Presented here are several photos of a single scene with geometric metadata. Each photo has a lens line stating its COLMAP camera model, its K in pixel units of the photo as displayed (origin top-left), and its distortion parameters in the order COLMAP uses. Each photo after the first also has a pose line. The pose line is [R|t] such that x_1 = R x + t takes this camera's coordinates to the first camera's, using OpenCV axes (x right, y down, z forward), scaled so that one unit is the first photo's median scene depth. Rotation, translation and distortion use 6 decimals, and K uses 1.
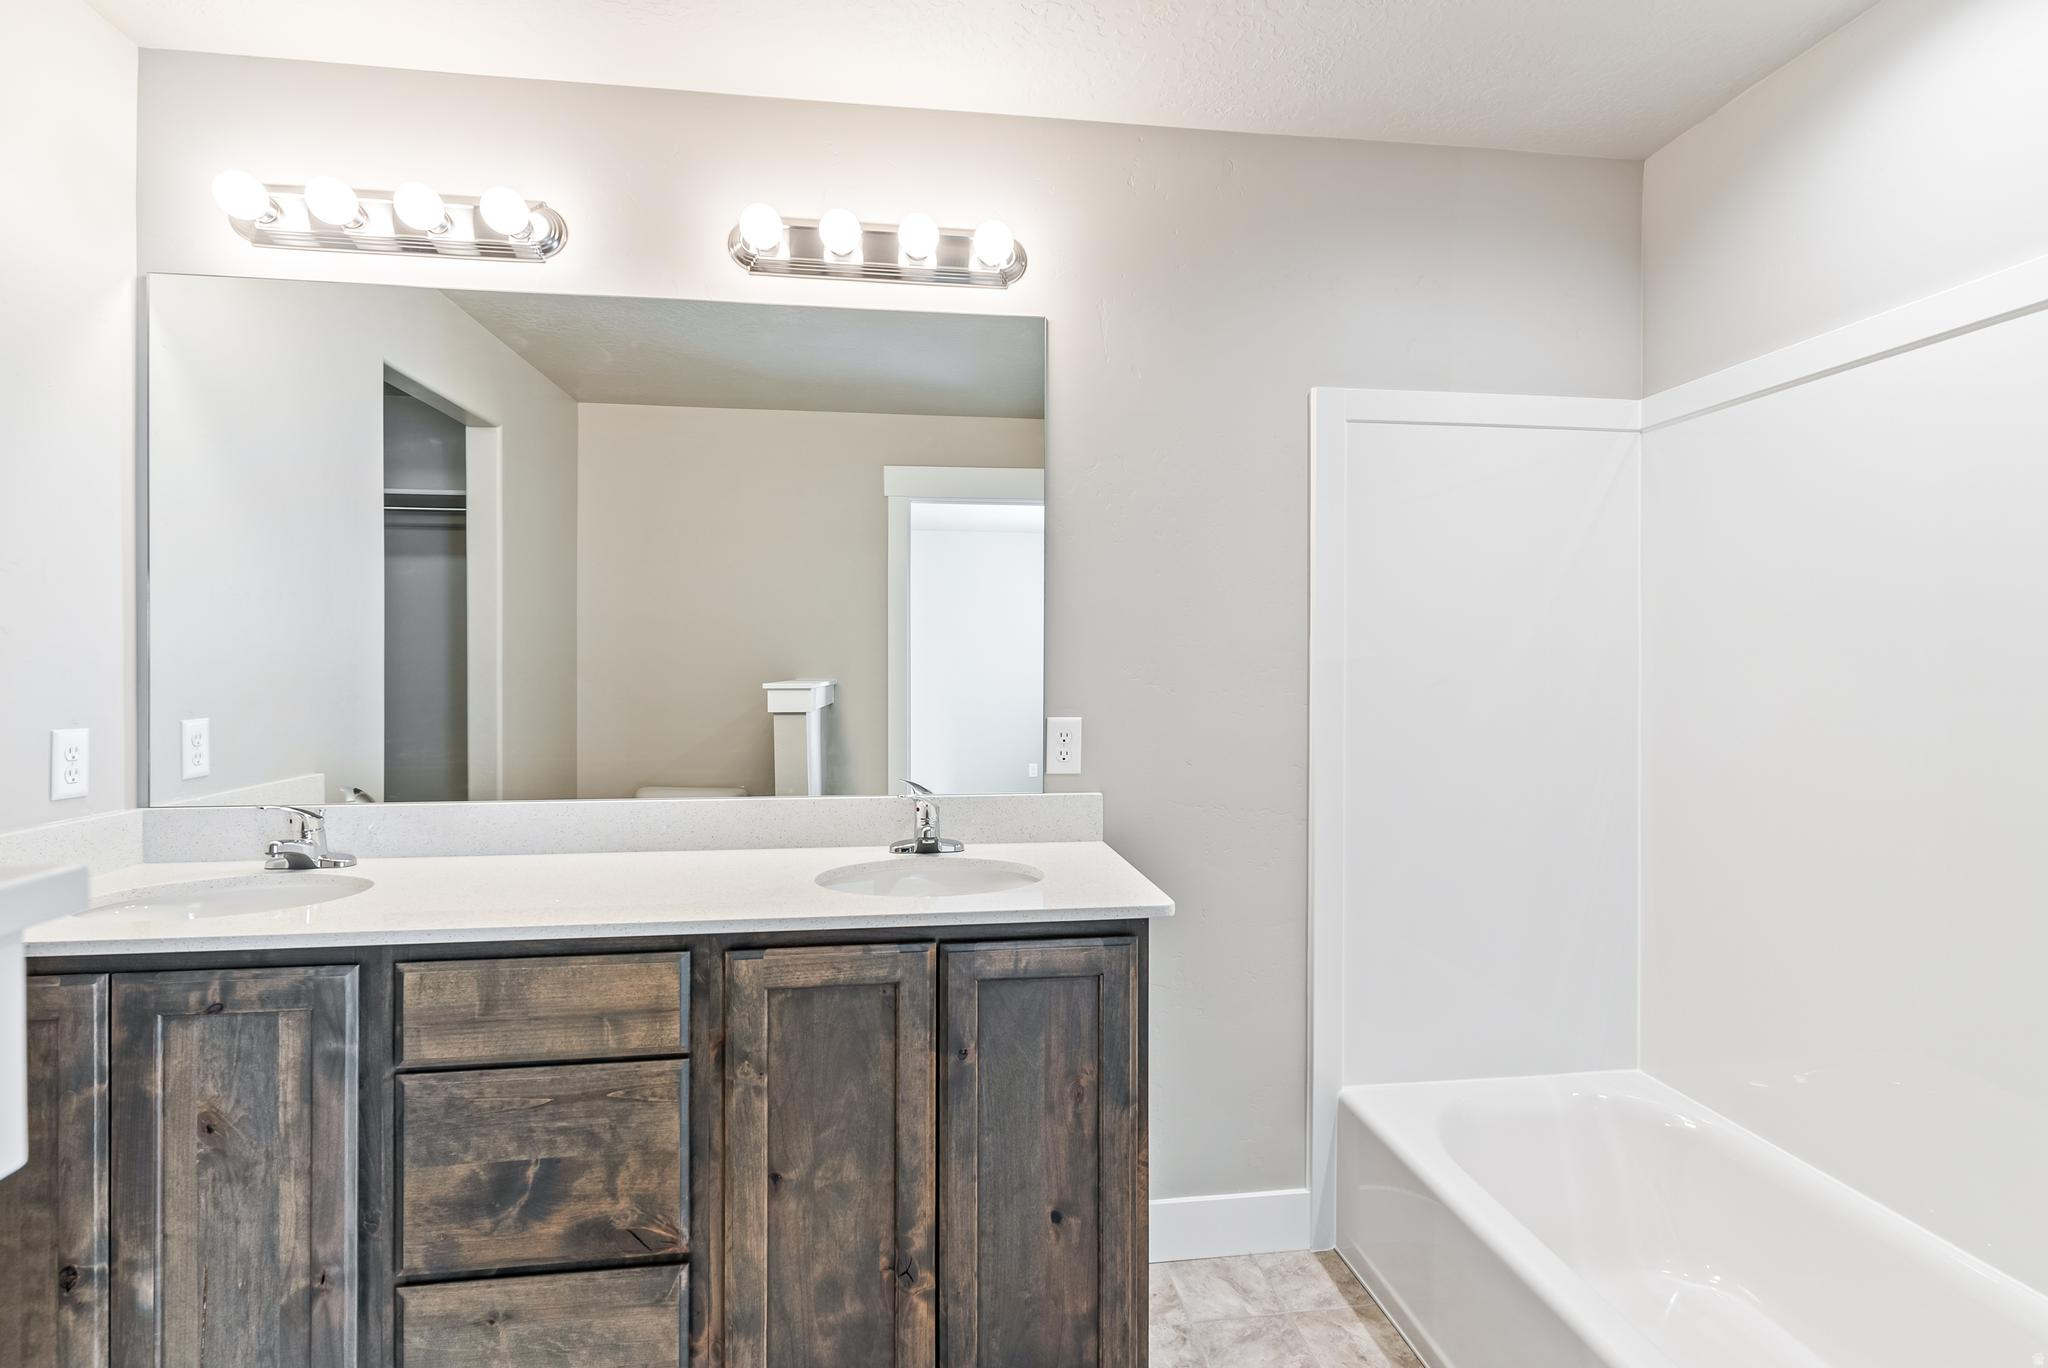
lens RADIAL K [[985.9, 0, 1024.7], [0, 985.9, 667.3], [0, 0, 1]] dist [-0.002686, -0.000130]
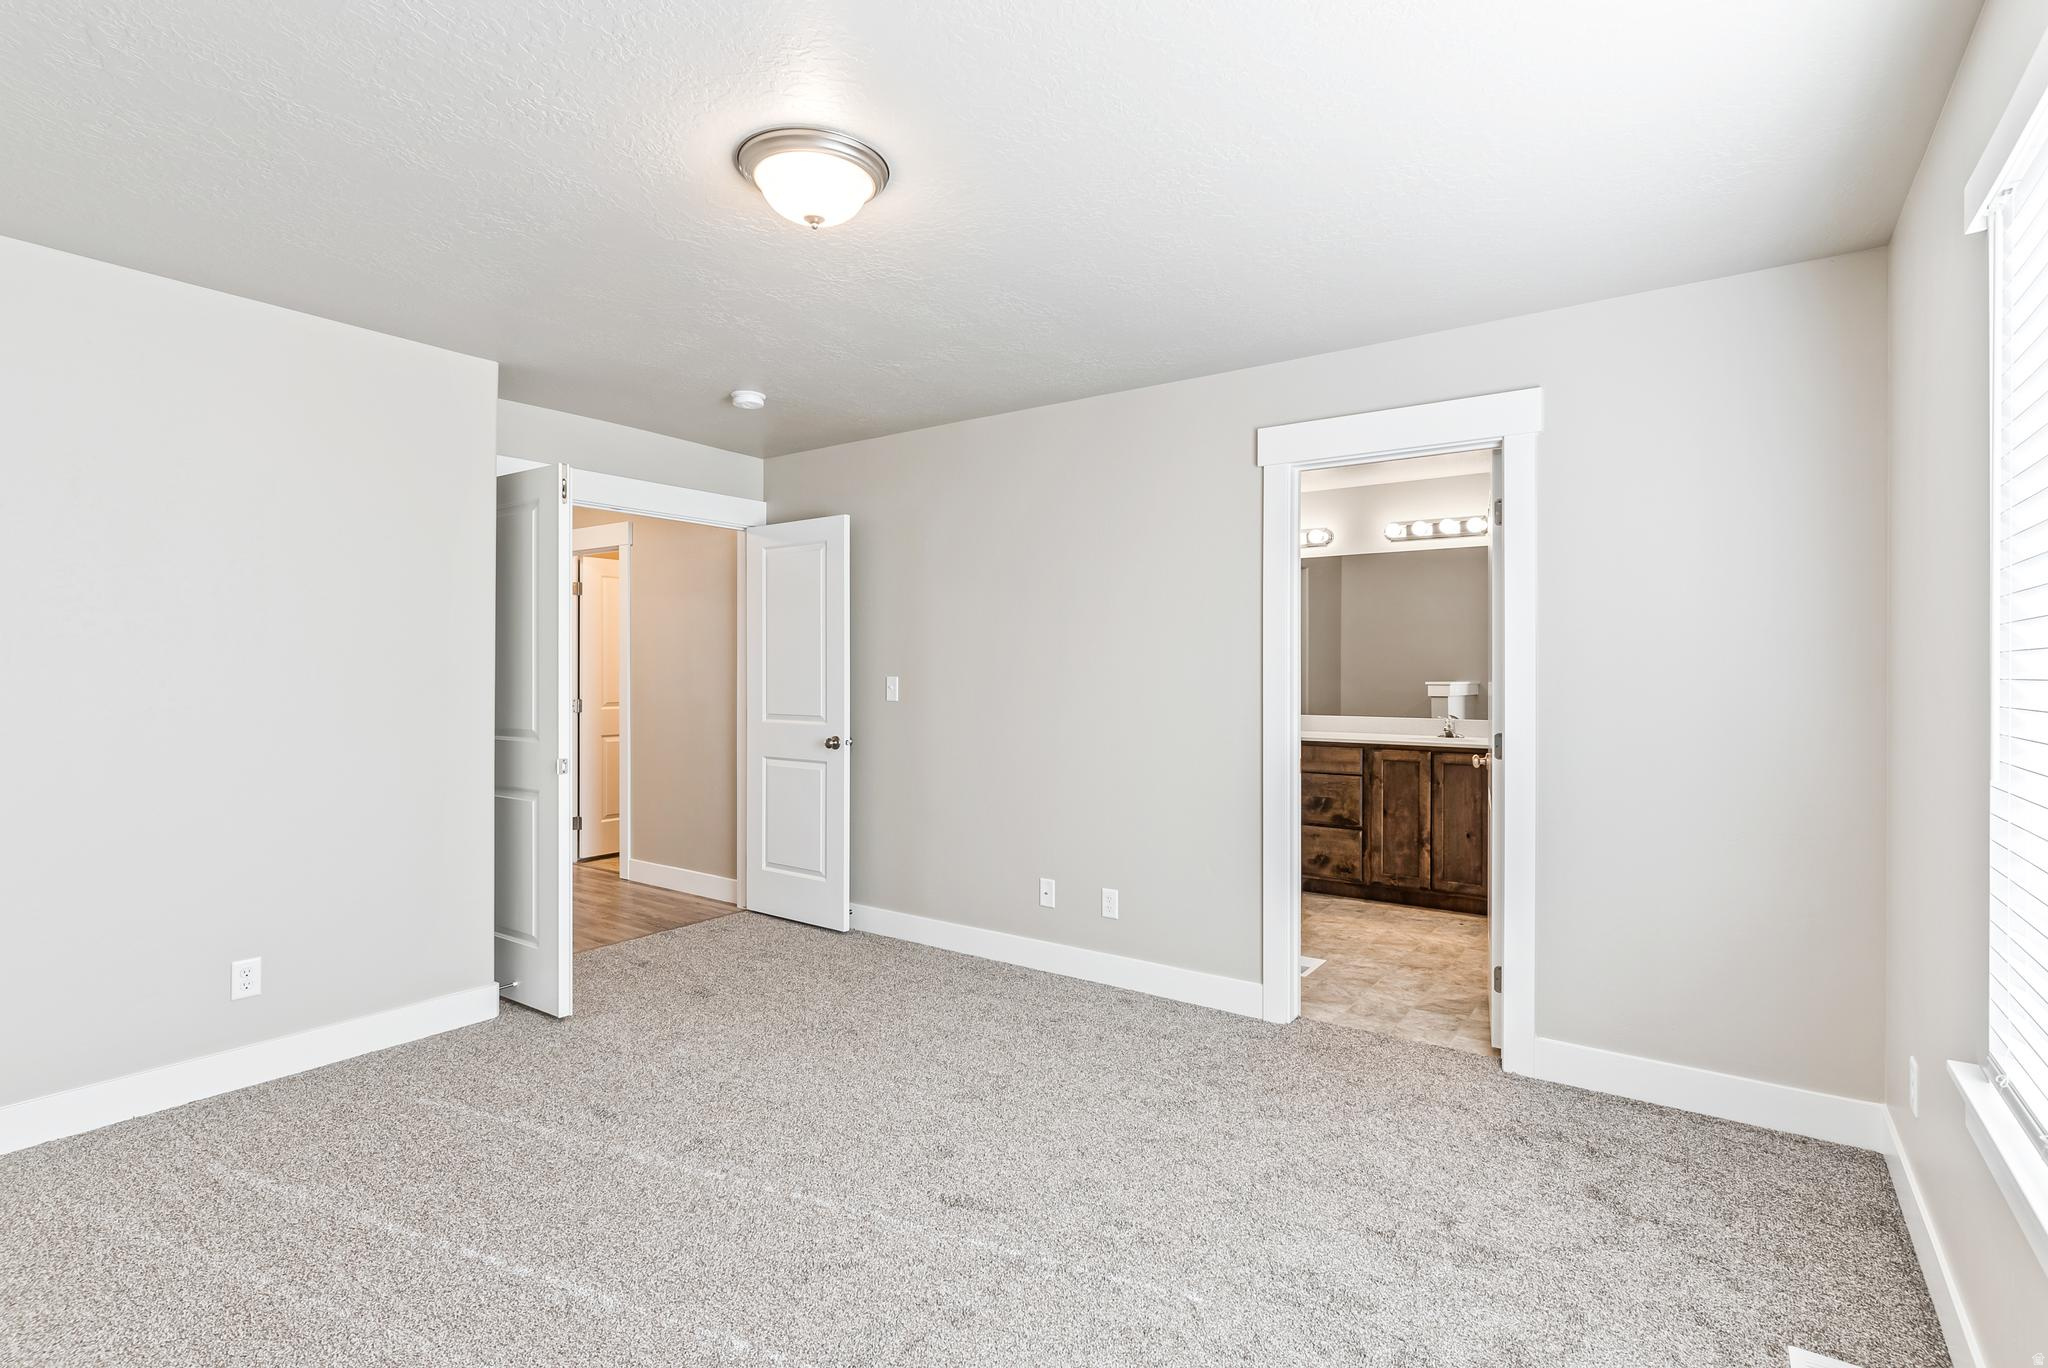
lens RADIAL K [[985.9, 0, 1021.0], [0, 985.9, 673.6], [0, 0, 1]] dist [-0.002686, -0.000130]
pose [[0.735823, 0.004748, -0.677157, 1.241581], [-0.004455, 0.999988, 0.002170, -0.003910], [0.677159, 0.001420, 0.735835, -2.647221]]
